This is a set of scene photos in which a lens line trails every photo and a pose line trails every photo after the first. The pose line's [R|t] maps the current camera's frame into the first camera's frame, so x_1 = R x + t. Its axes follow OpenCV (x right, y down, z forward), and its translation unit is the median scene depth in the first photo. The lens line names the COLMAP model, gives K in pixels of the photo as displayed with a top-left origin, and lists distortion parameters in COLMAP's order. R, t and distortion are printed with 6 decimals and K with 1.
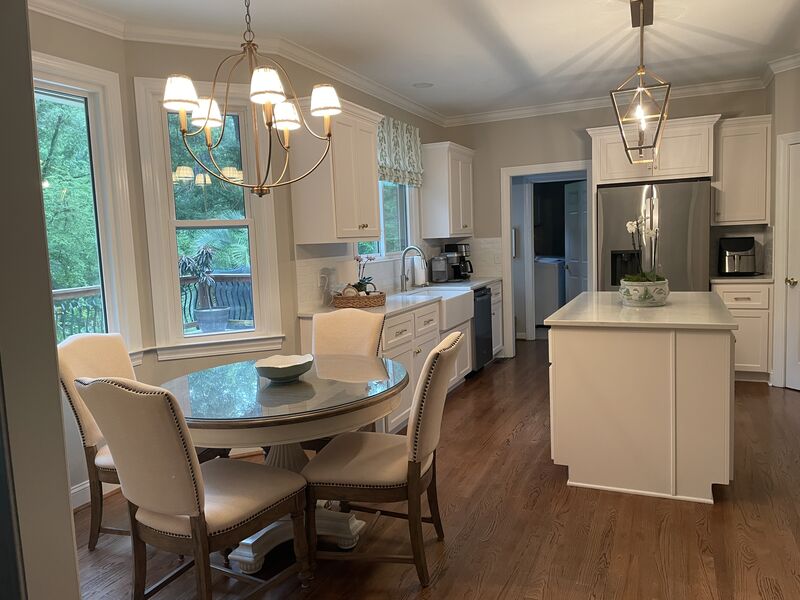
lens RADIAL K [[602.6, 0, 397.8], [0, 602.6, 284.9], [0, 0, 1]] dist [0.038024, -0.002975]
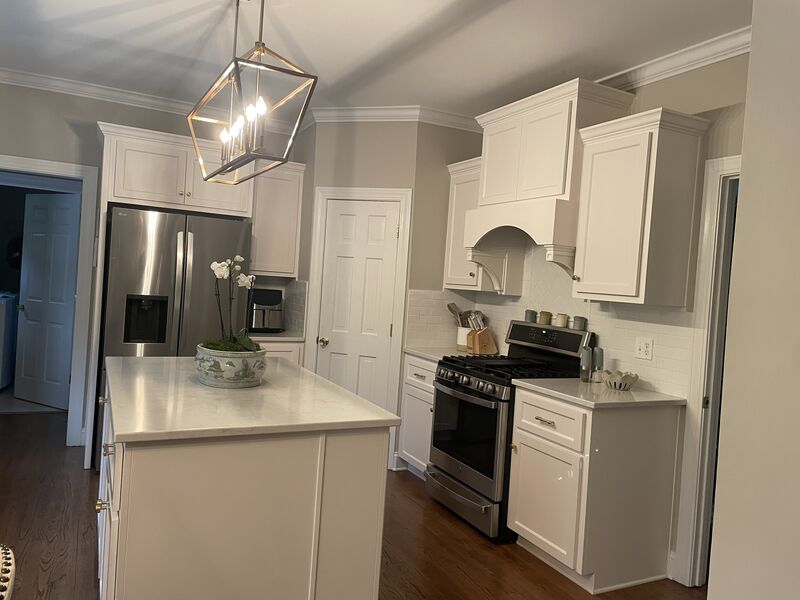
lens RADIAL K [[602.6, 0, 405.4], [0, 602.6, 294.3], [0, 0, 1]] dist [0.038024, -0.002975]
pose [[0.620097, 0.067243, 0.781638, -0.013112], [-0.030690, 0.997637, -0.061478, -0.021642], [-0.783925, 0.014134, 0.620695, 0.275407]]
